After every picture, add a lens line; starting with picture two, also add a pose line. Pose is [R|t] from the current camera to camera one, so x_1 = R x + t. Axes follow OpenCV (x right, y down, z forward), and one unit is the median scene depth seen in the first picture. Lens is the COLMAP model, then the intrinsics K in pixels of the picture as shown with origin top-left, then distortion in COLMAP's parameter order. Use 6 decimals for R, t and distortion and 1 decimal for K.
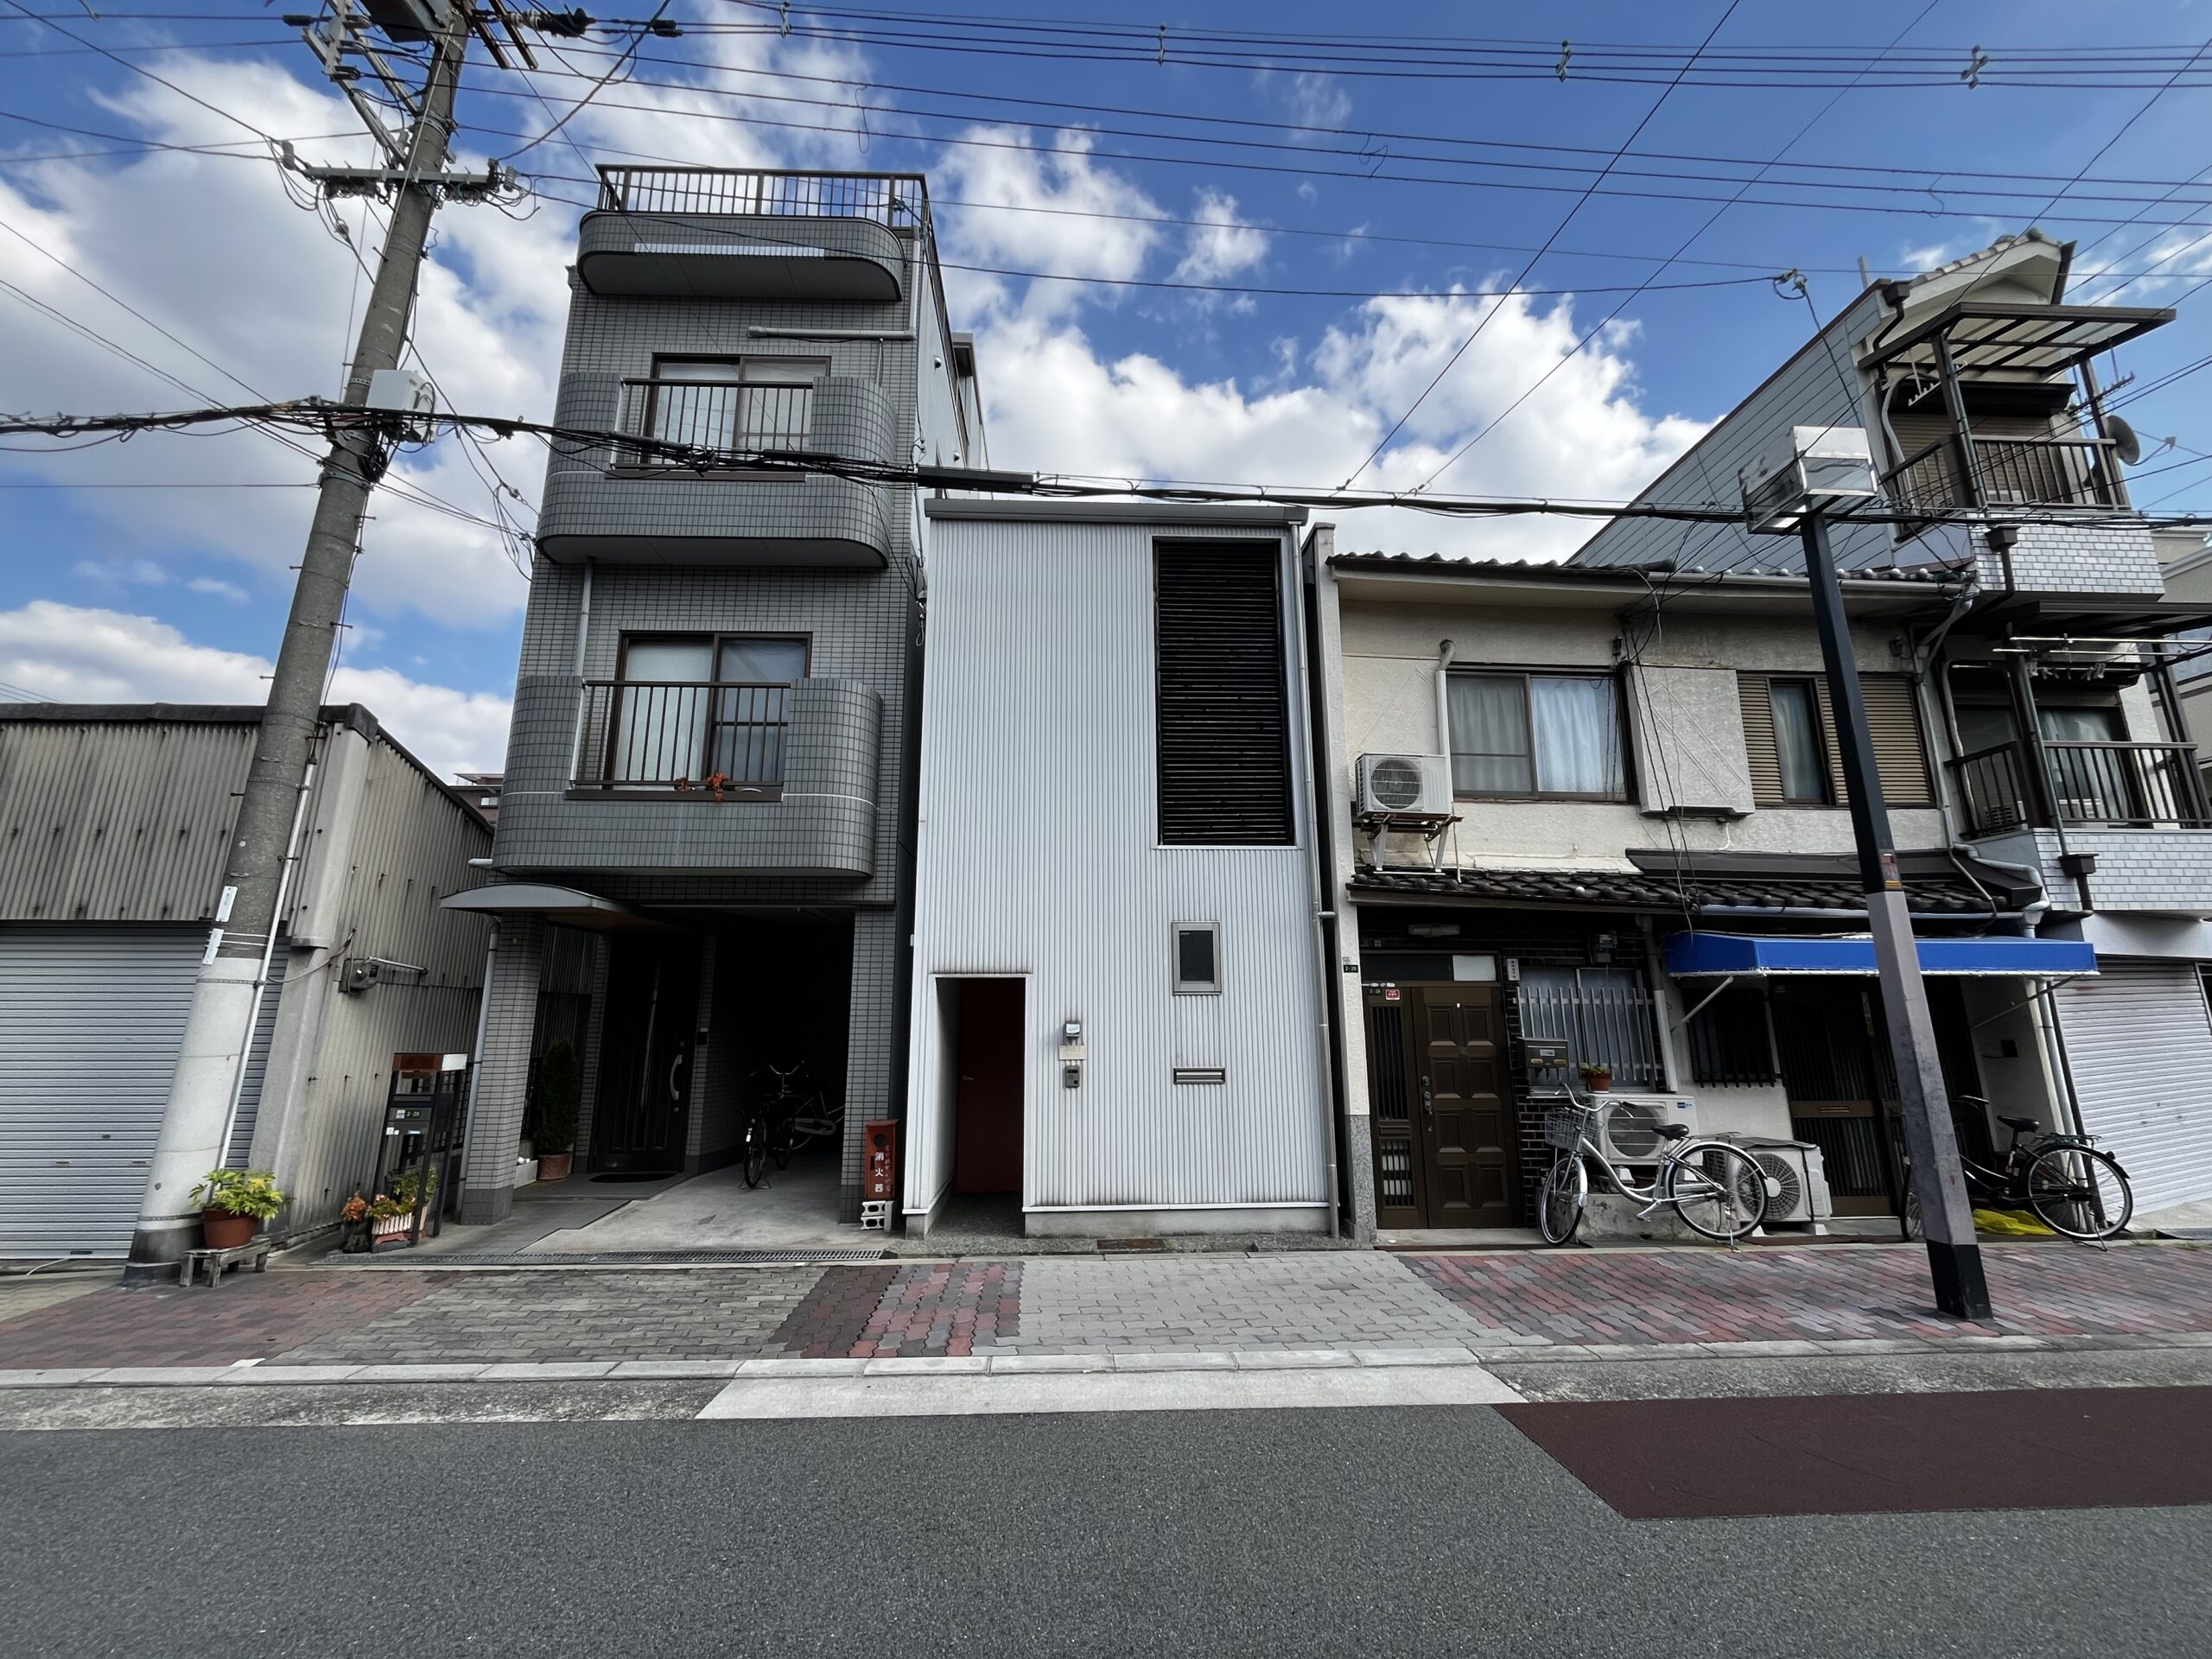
lens RADIAL K [[891.2, 0, 1096.5], [0, 891.2, 831.1], [0, 0, 1]] dist [-0.002658, -0.000134]
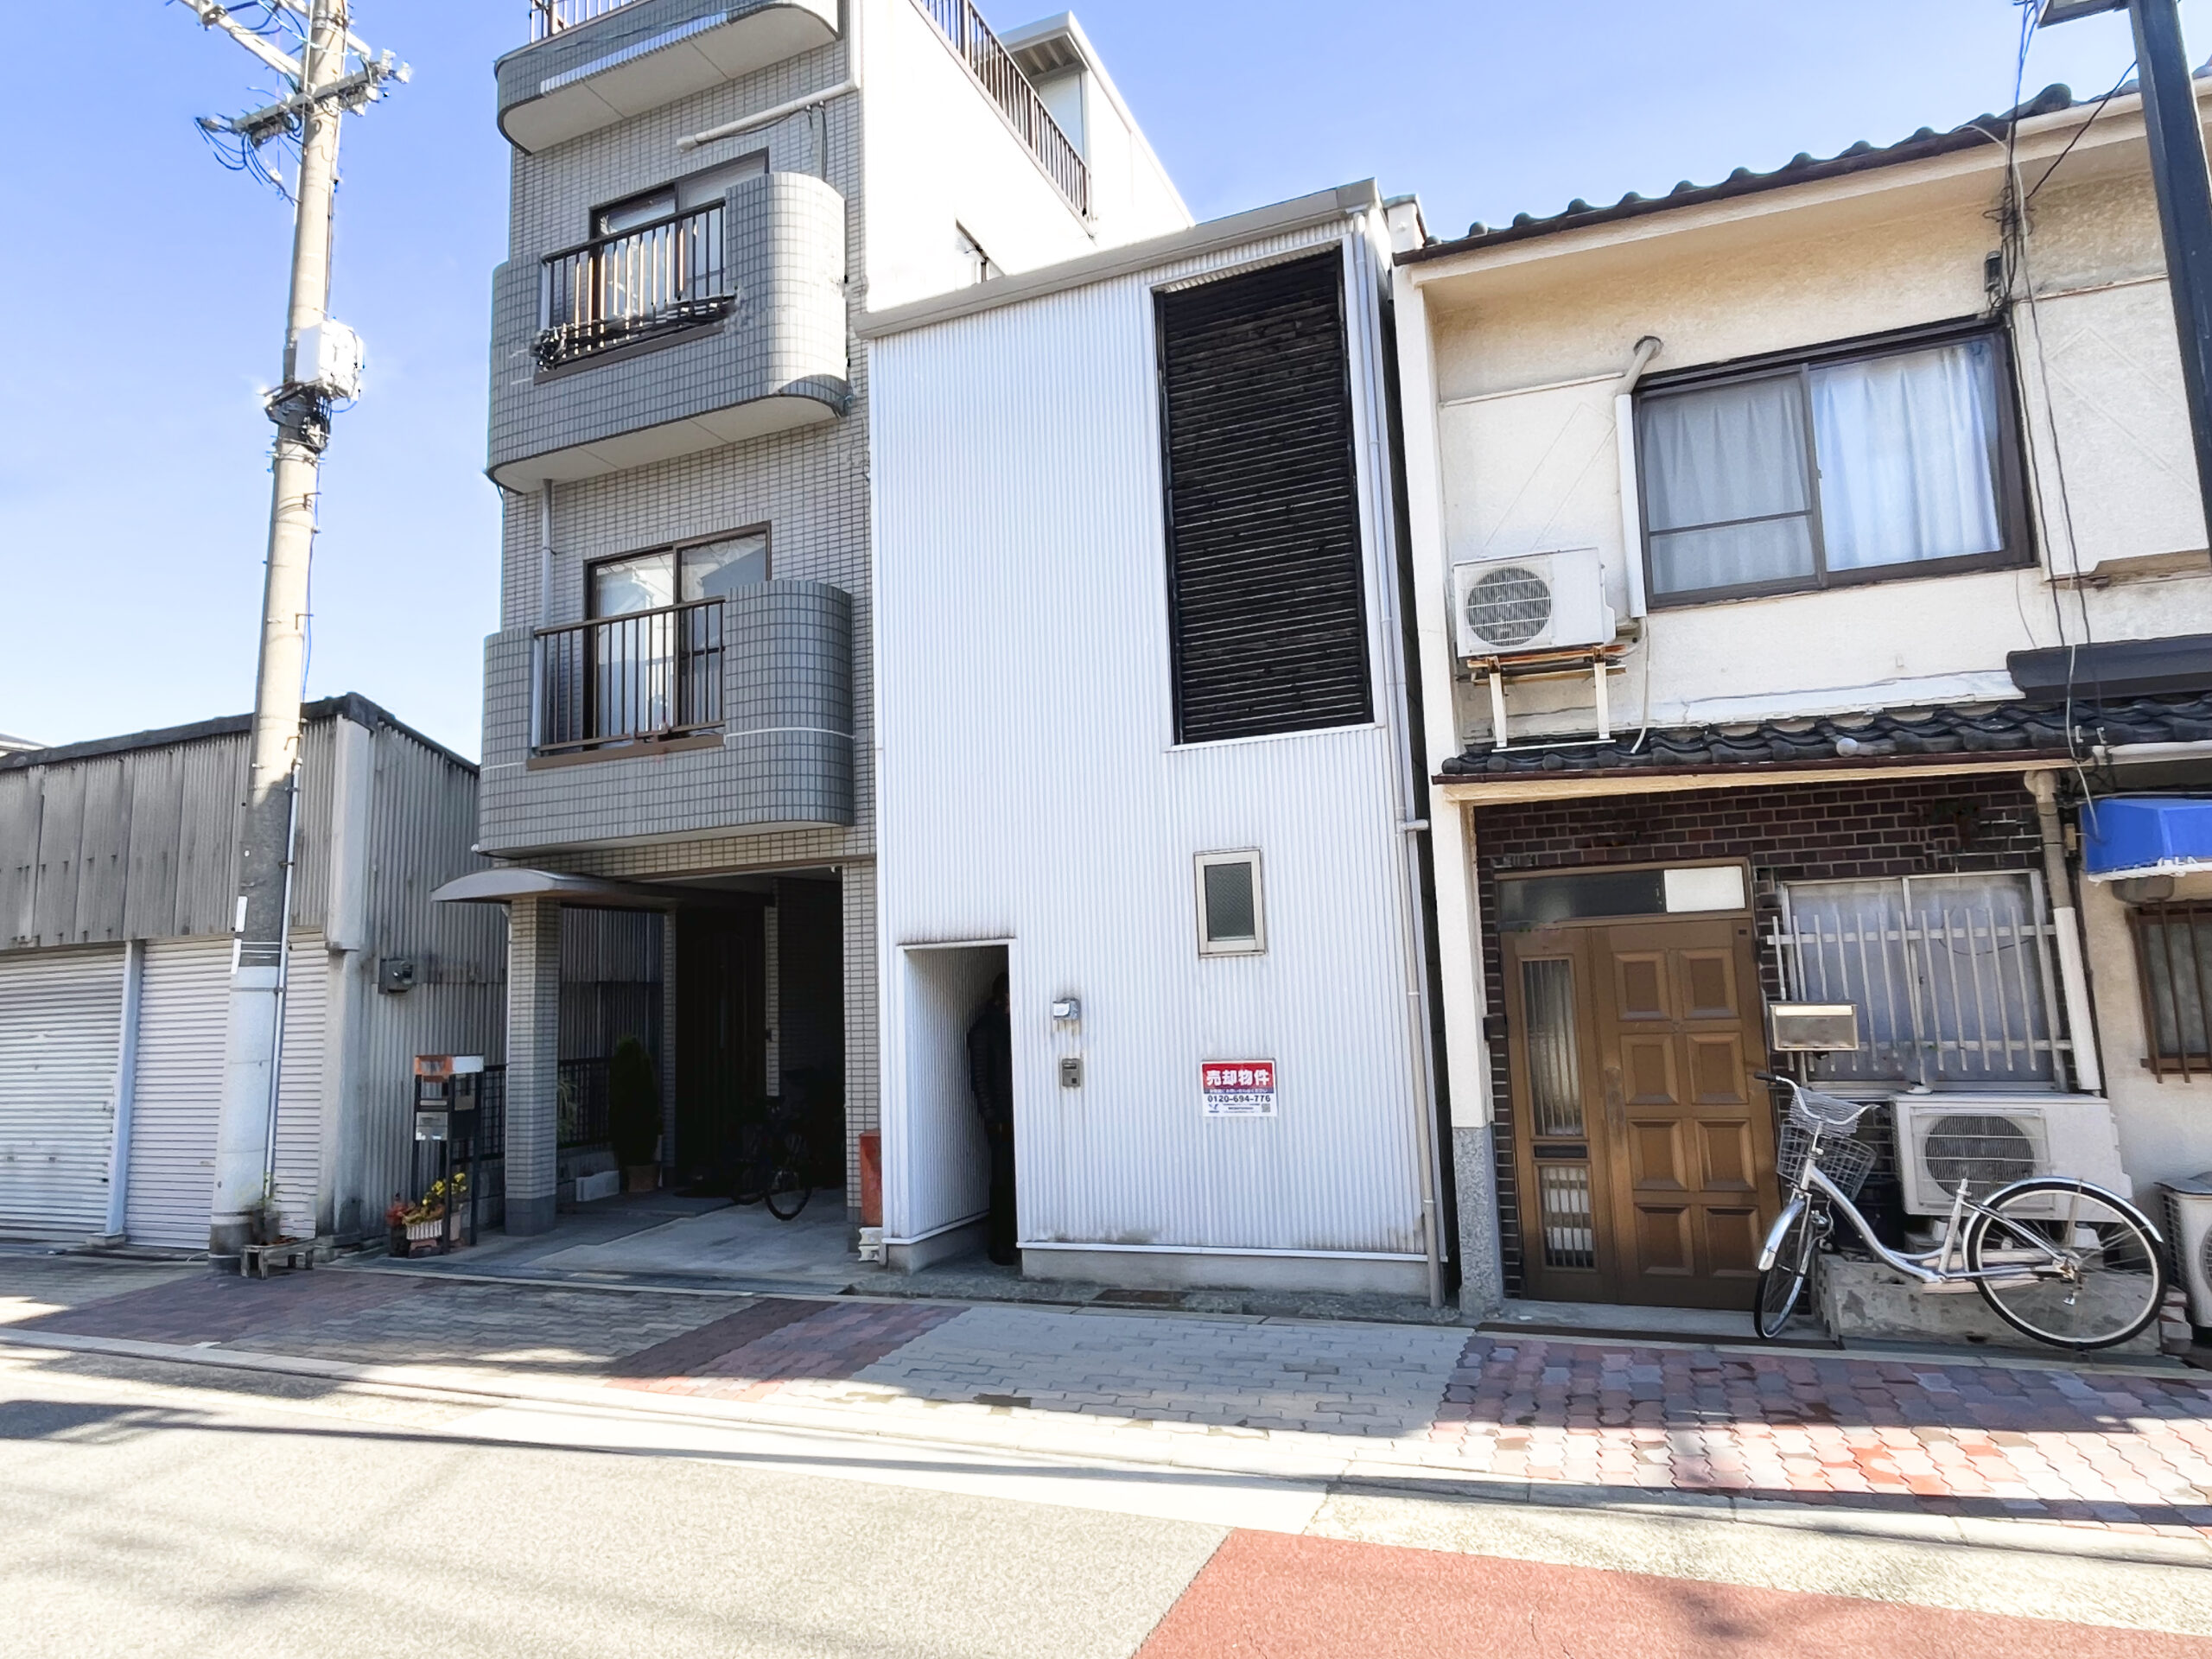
lens RADIAL K [[1327.8, 0, 1097.1], [0, 1327.8, 823.3], [0, 0, 1]] dist [-0.002631, -0.000317]
pose [[0.905946, -0.086896, -0.414380, 0.450617], [0.121988, 0.990780, 0.058931, 0.008070], [0.405439, -0.103938, 0.908194, 0.031000]]
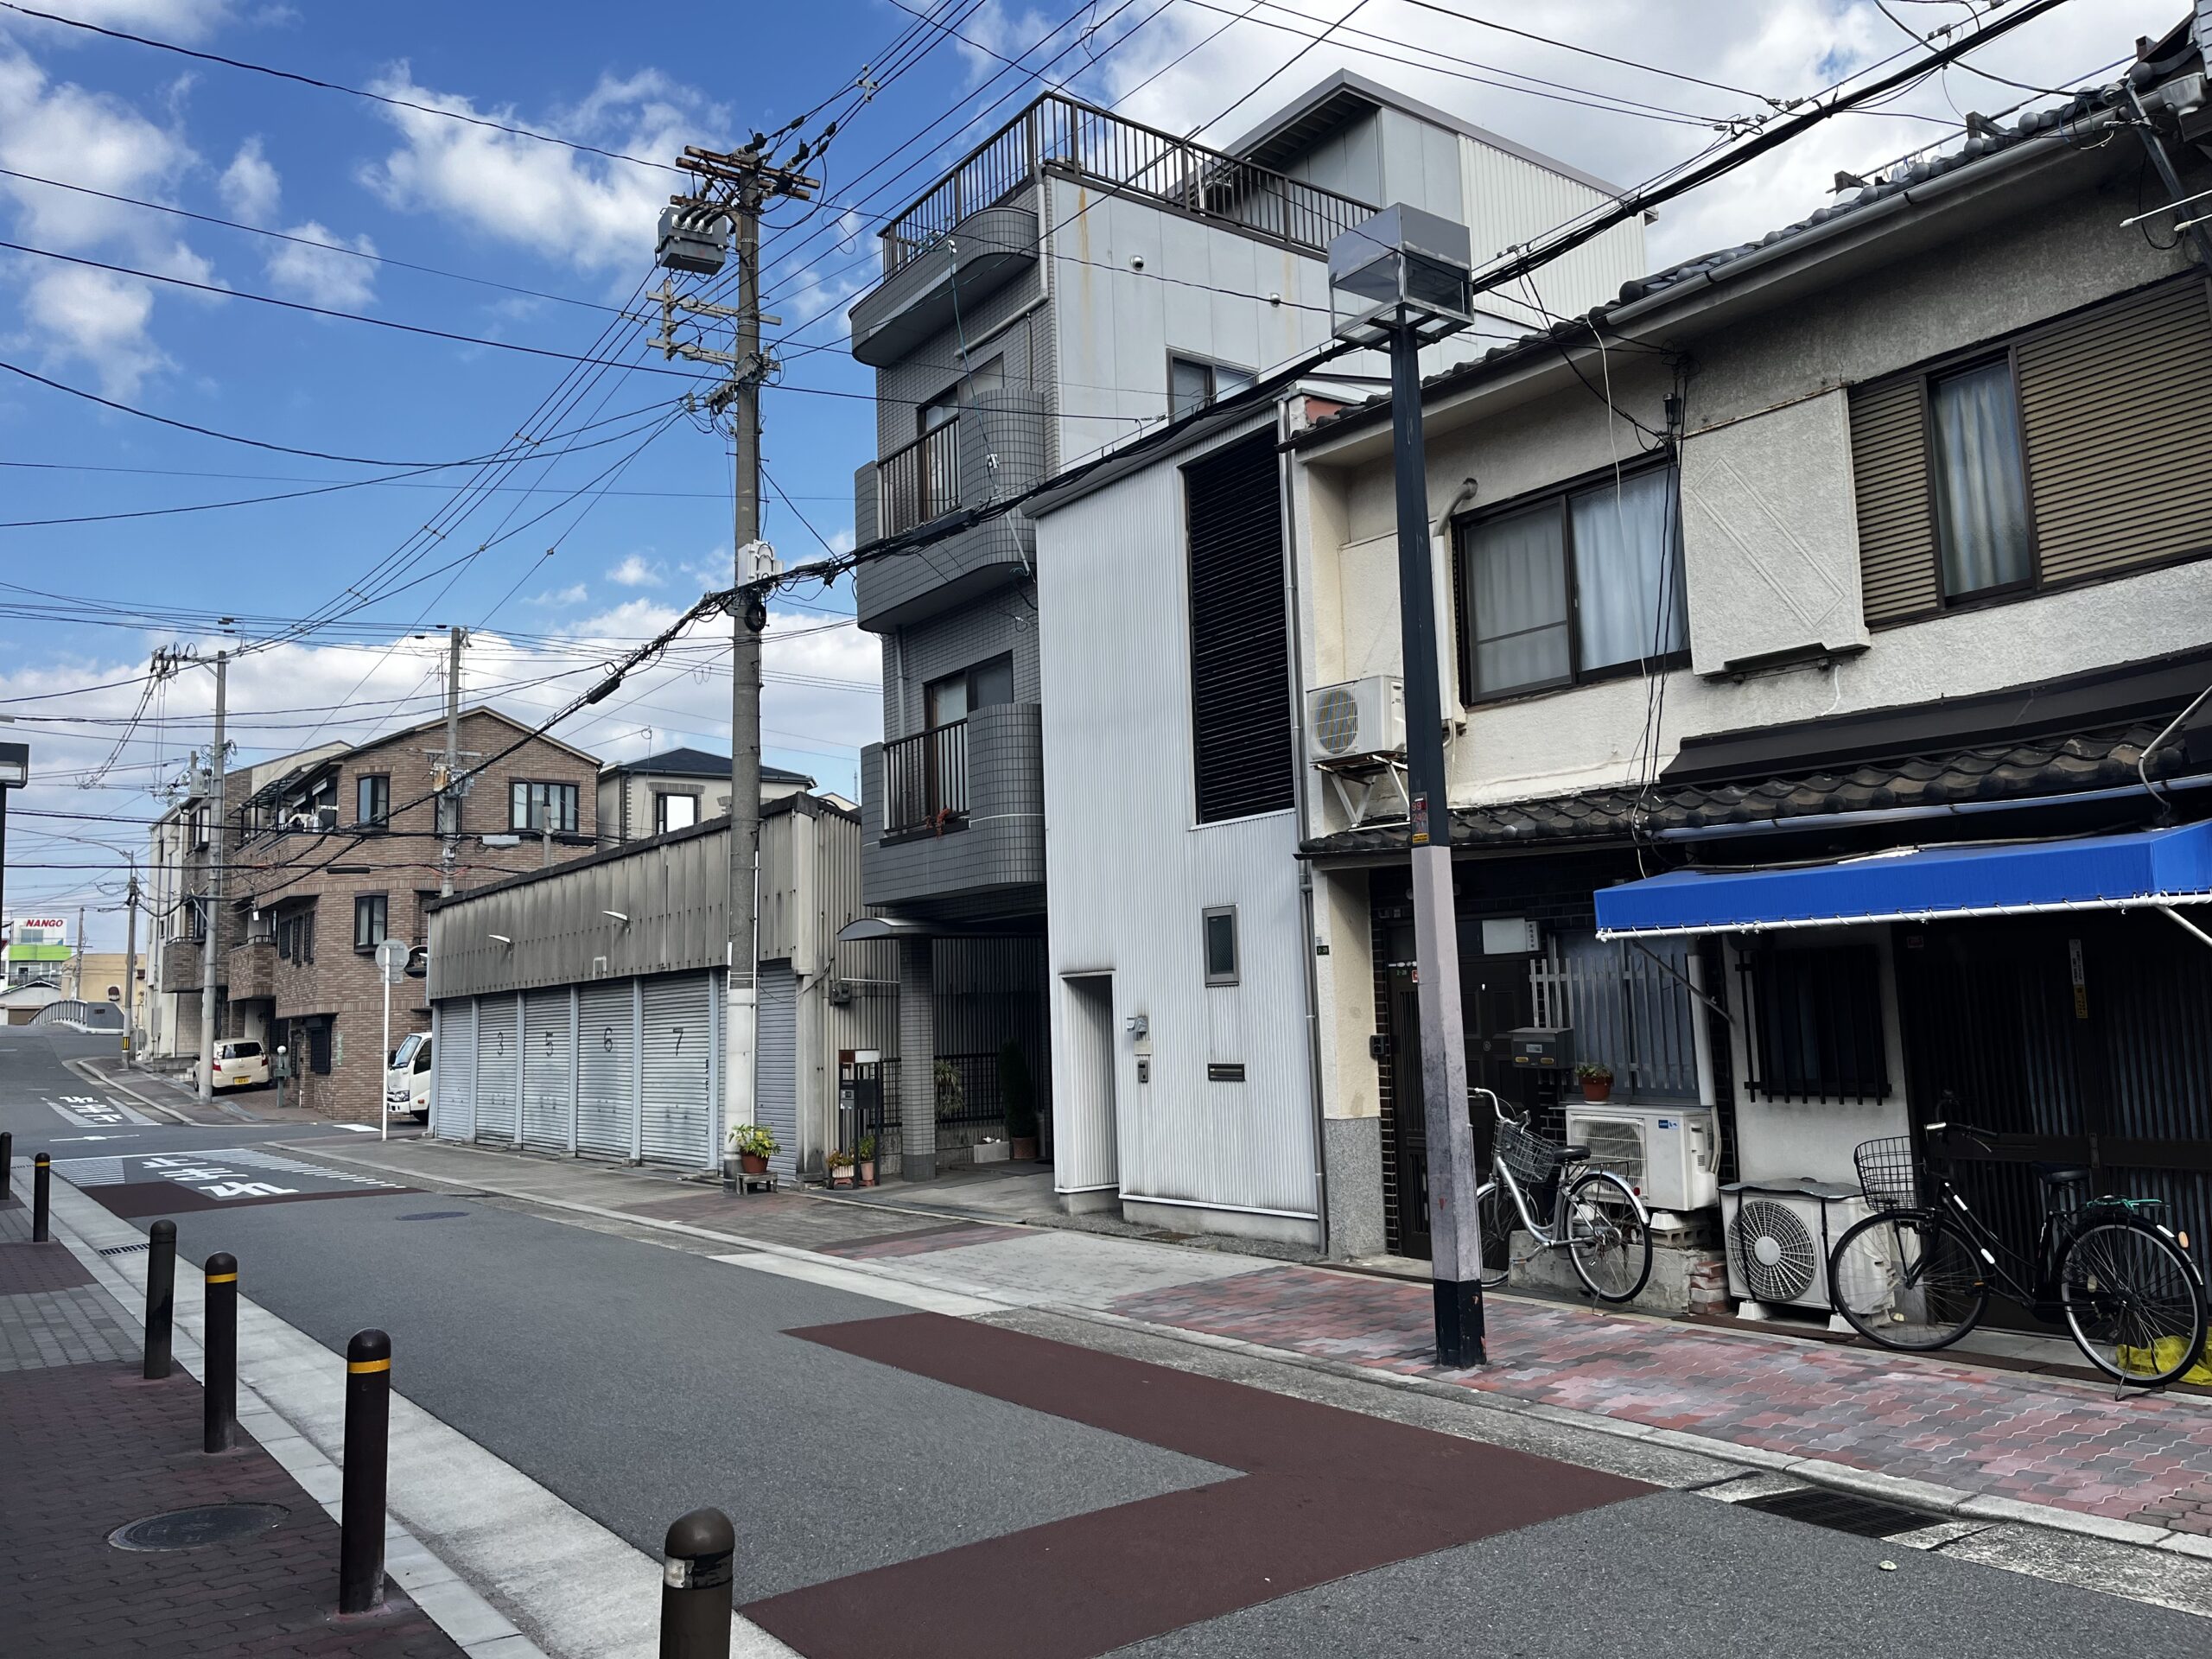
lens RADIAL K [[1682.1, 0, 1110.2], [0, 1682.1, 835.7], [0, 0, 1]] dist [0.074089, -0.101873]
pose [[0.549310, -0.106484, -0.828806, 1.486880], [0.199945, 0.979785, 0.006636, -0.003010], [0.811345, -0.169360, 0.559496, -0.037767]]
